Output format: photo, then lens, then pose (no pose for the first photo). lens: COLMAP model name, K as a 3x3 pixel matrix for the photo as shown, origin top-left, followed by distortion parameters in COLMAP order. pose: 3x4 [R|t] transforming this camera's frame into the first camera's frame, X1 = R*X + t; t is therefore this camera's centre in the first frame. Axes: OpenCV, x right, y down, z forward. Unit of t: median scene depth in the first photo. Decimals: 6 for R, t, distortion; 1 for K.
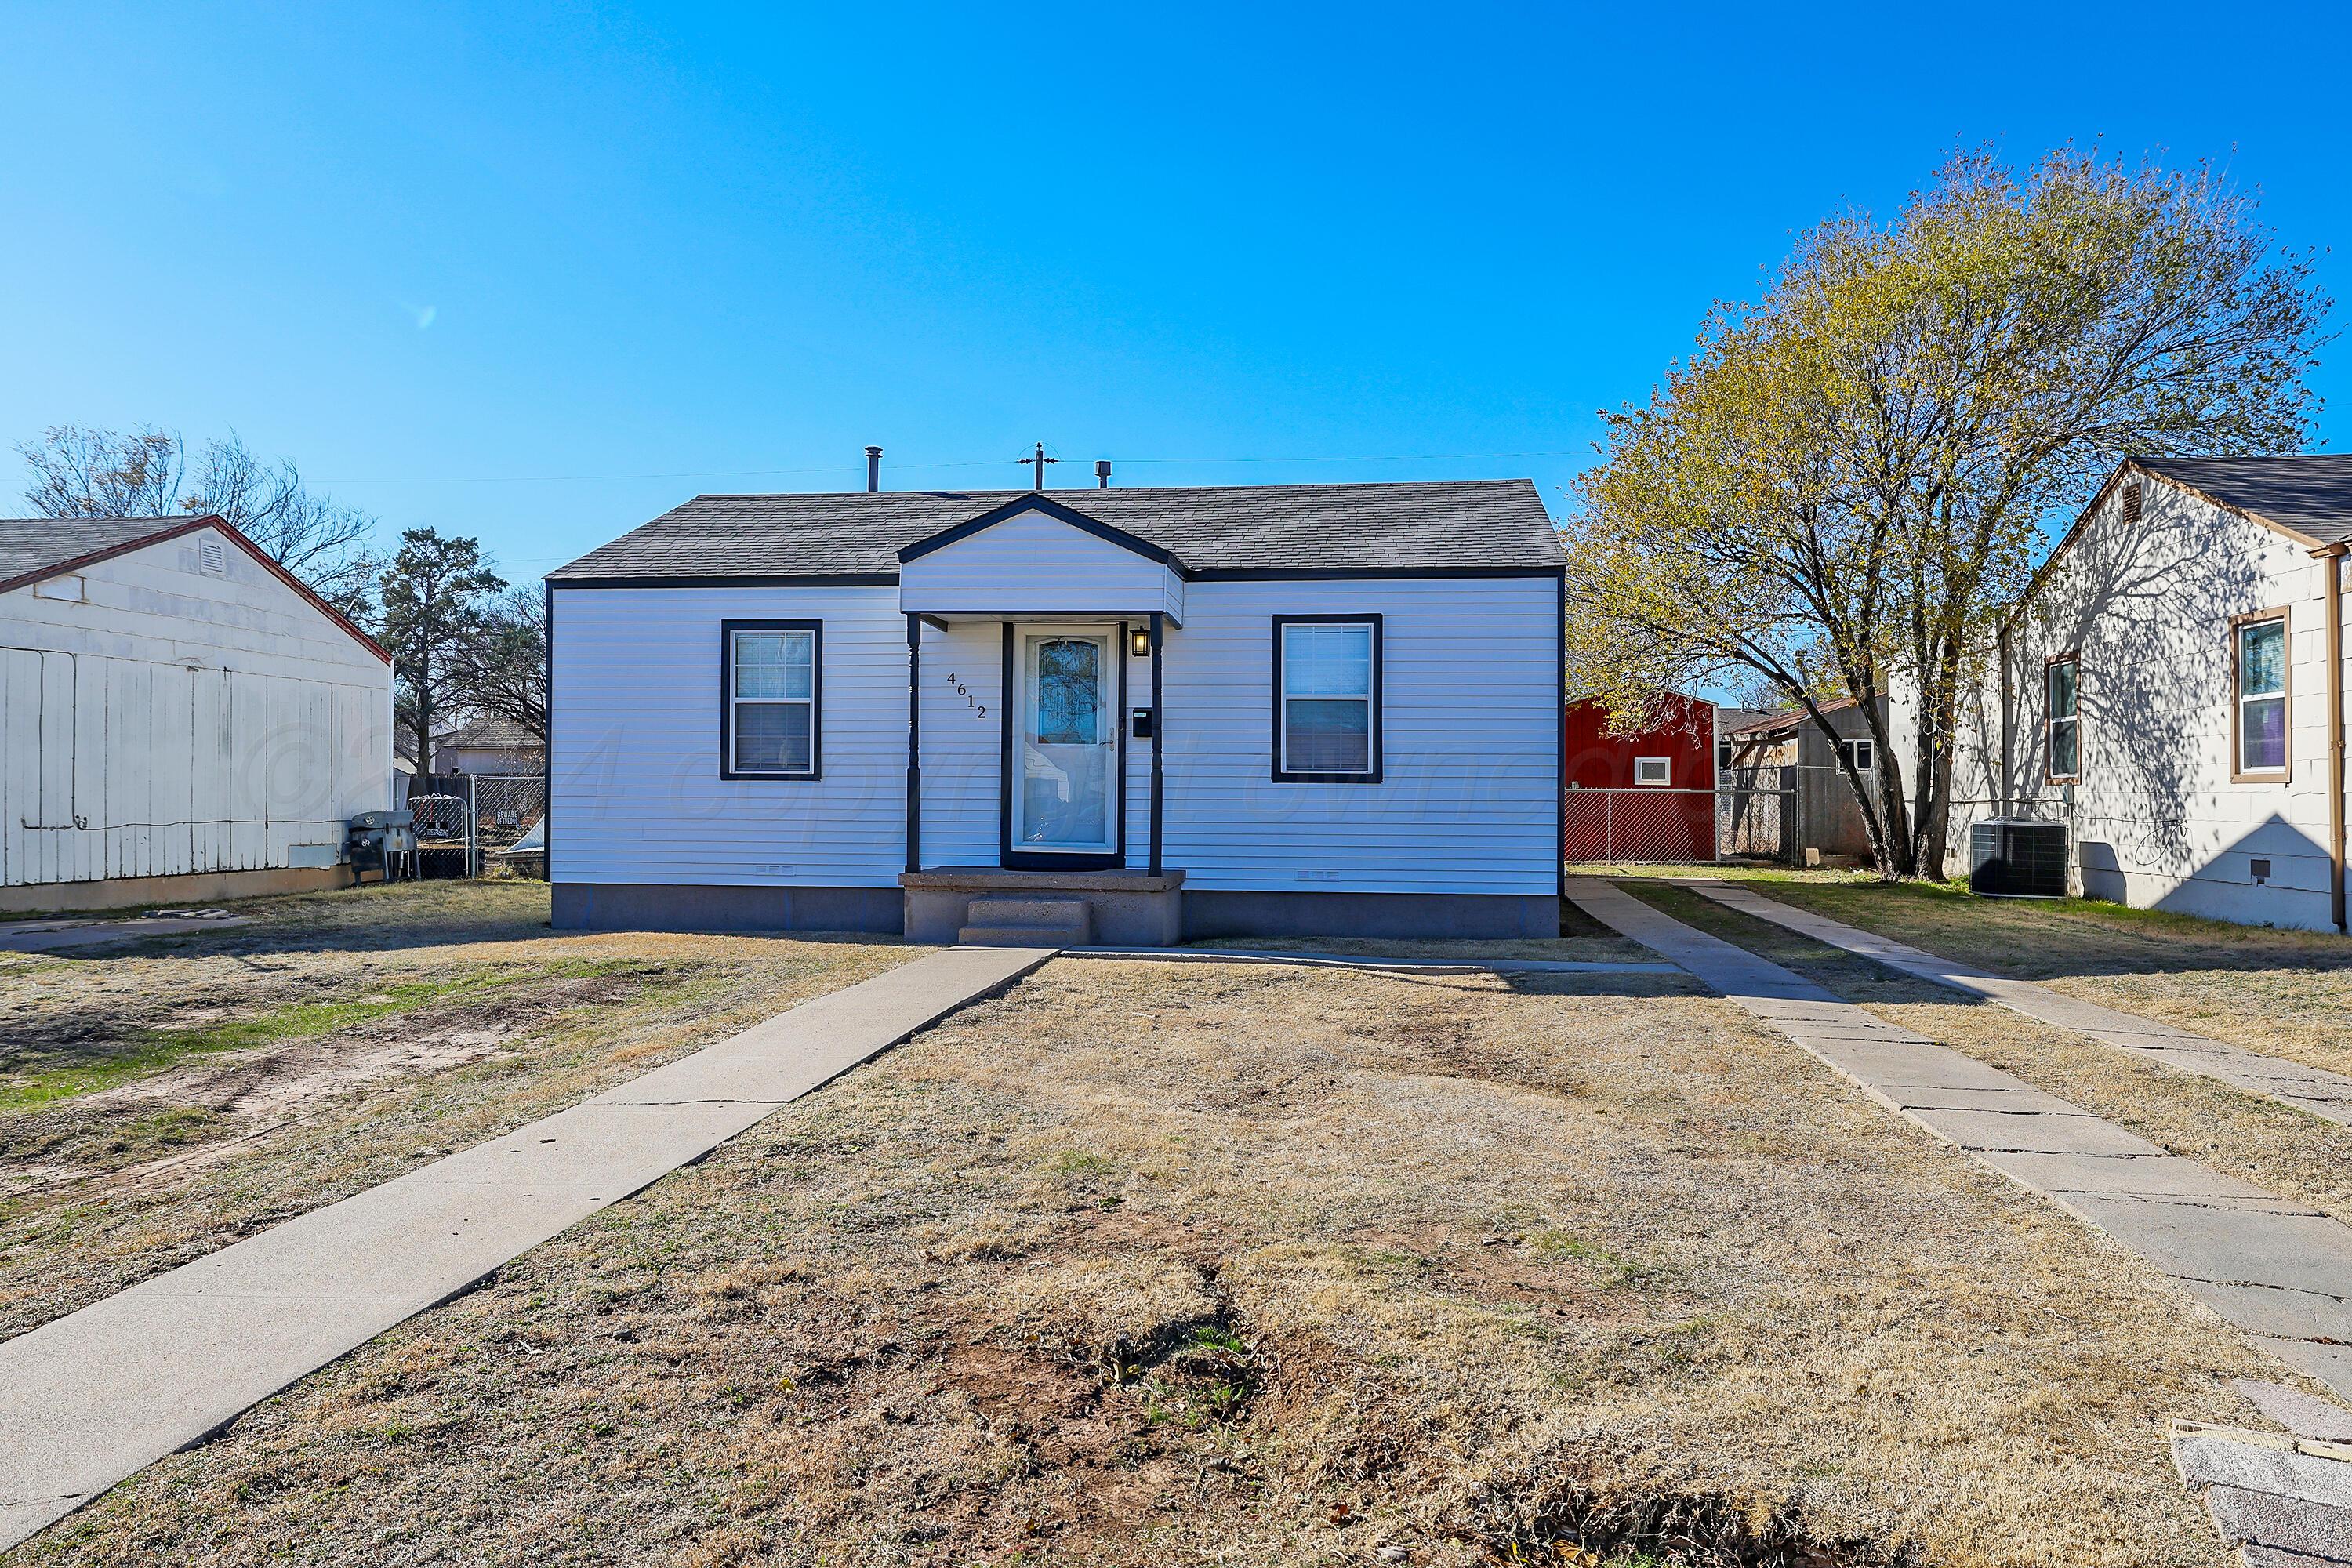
lens RADIAL K [[1677.9, 0, 1176.0], [0, 1677.9, 784.0], [0, 0, 1]] dist [0.005164, -0.002566]
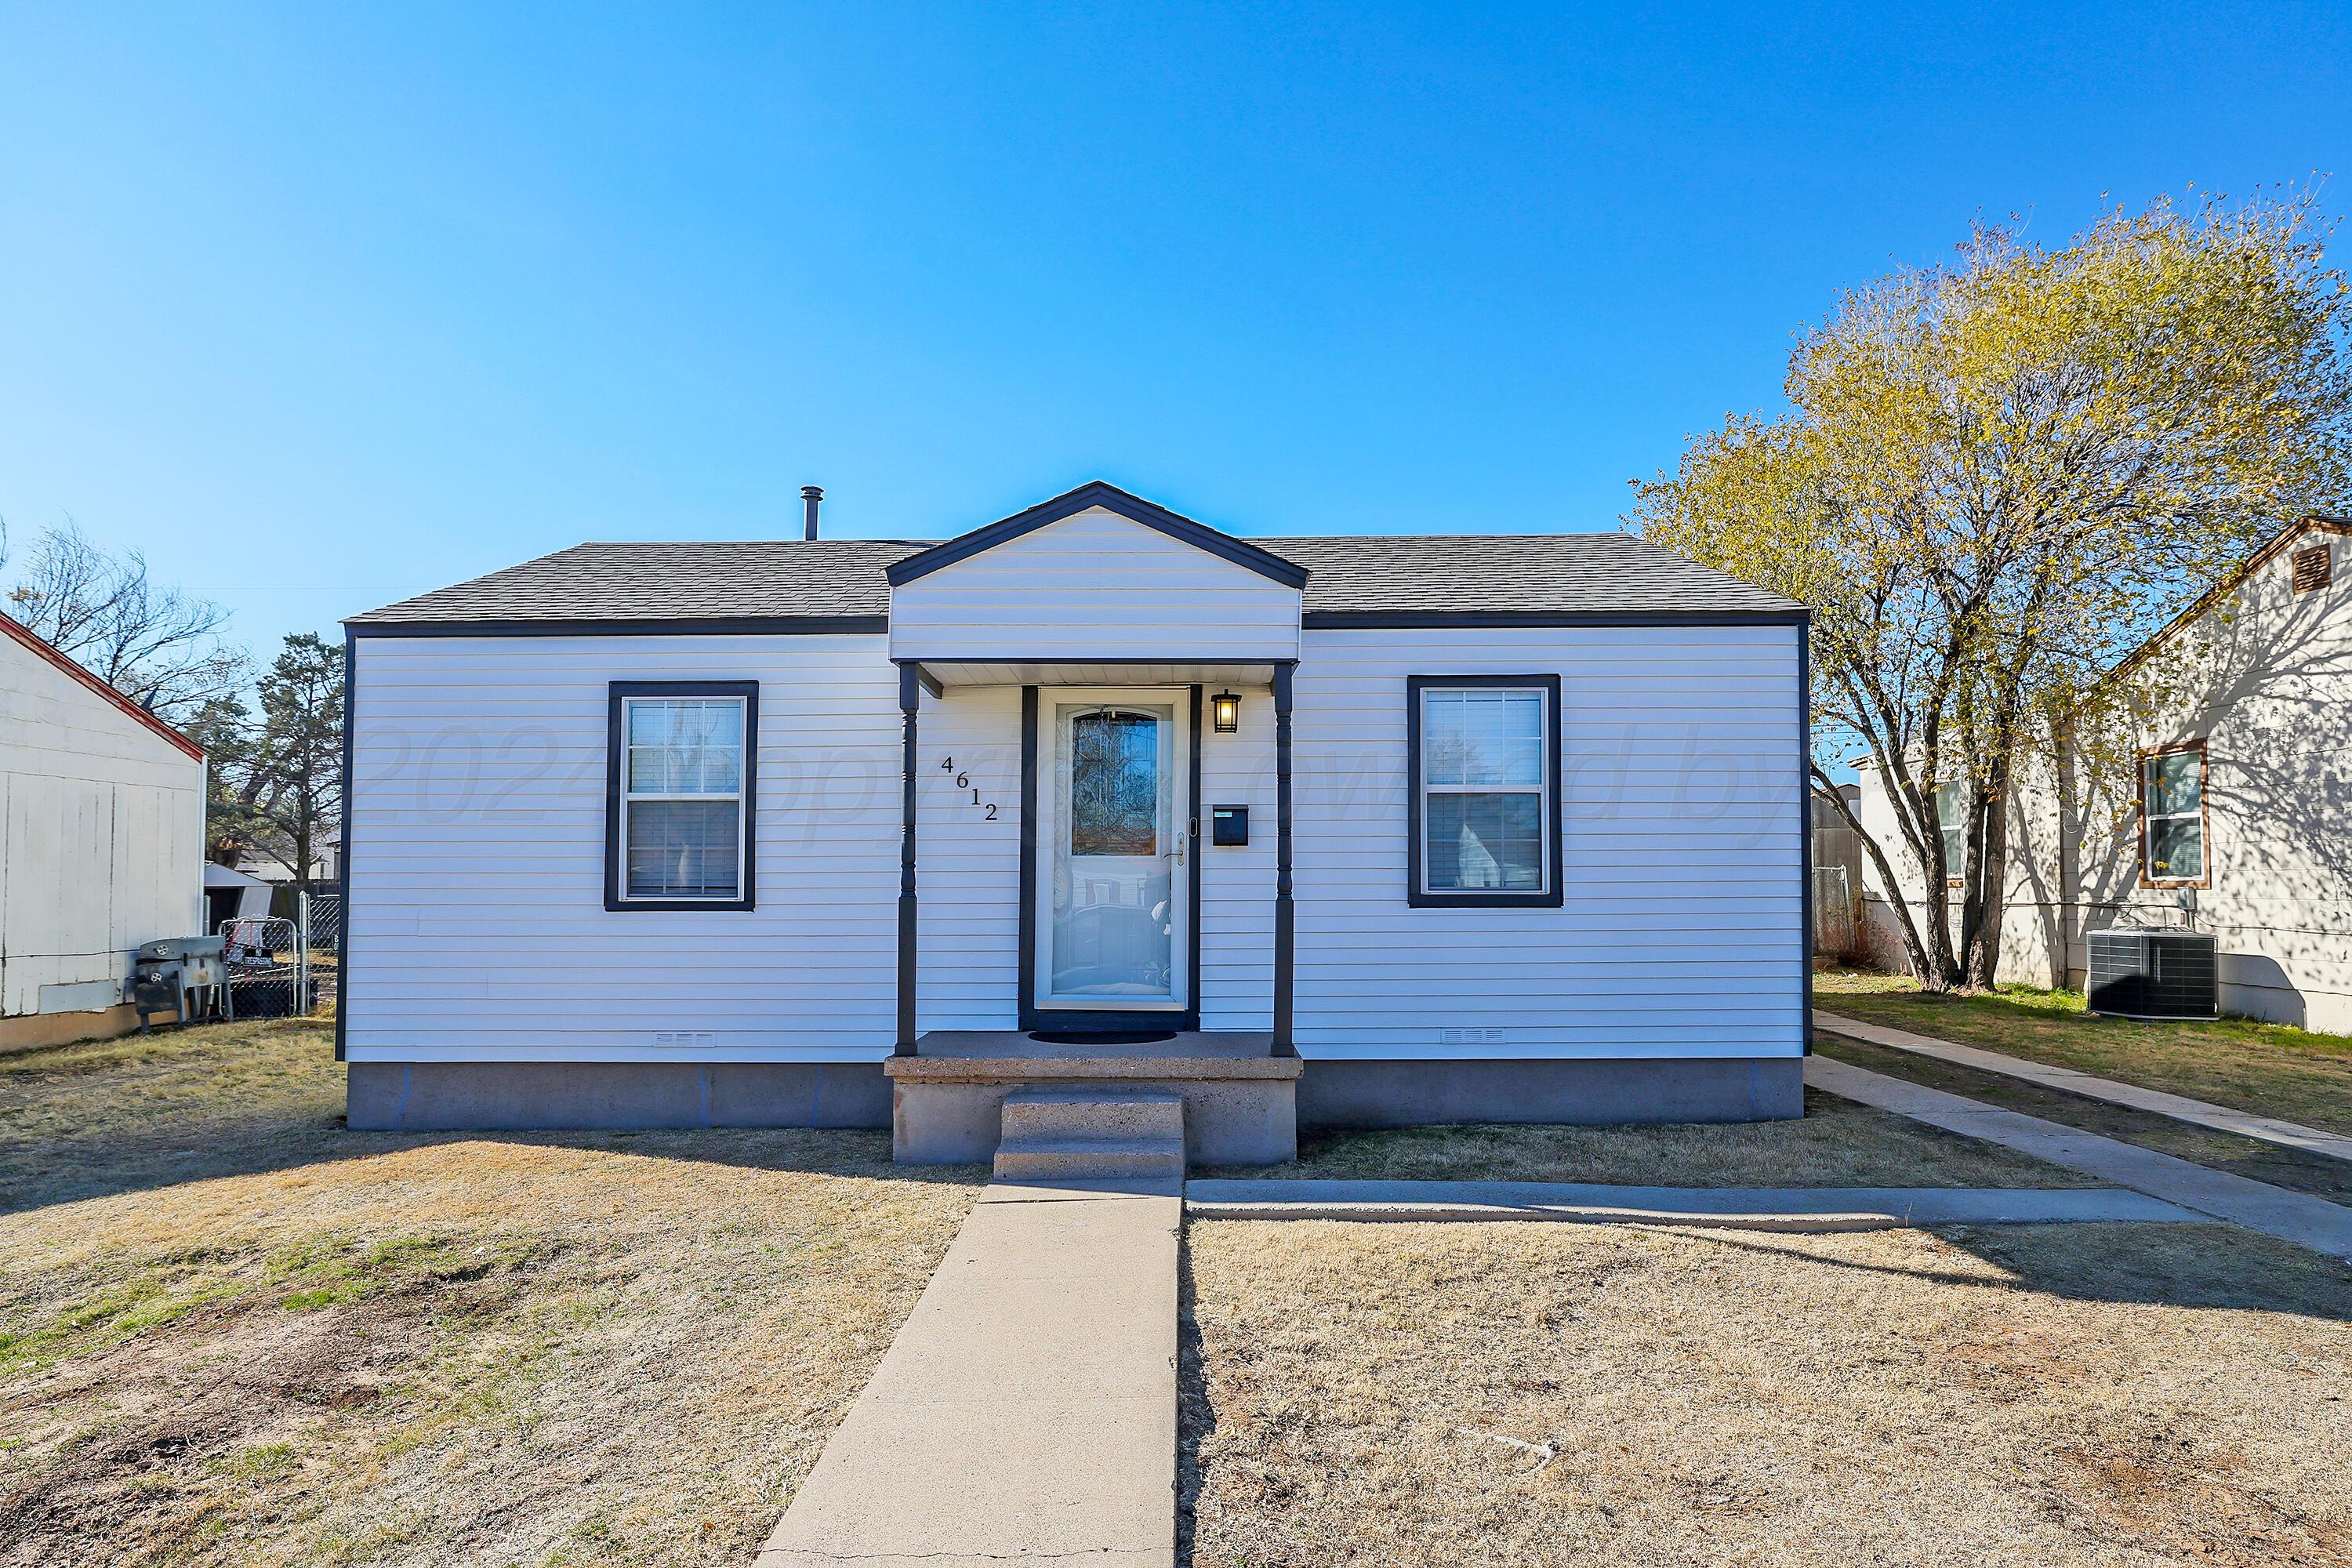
lens RADIAL K [[1565.7, 0, 1298.5], [0, 1565.7, 820.3], [0, 0, 1]] dist [-0.005283, 0.003458]
pose [[0.989527, -0.004954, 0.144262, -0.064743], [0.010597, 0.999207, -0.038373, -0.009712], [-0.143958, 0.039500, 0.988795, 0.254985]]
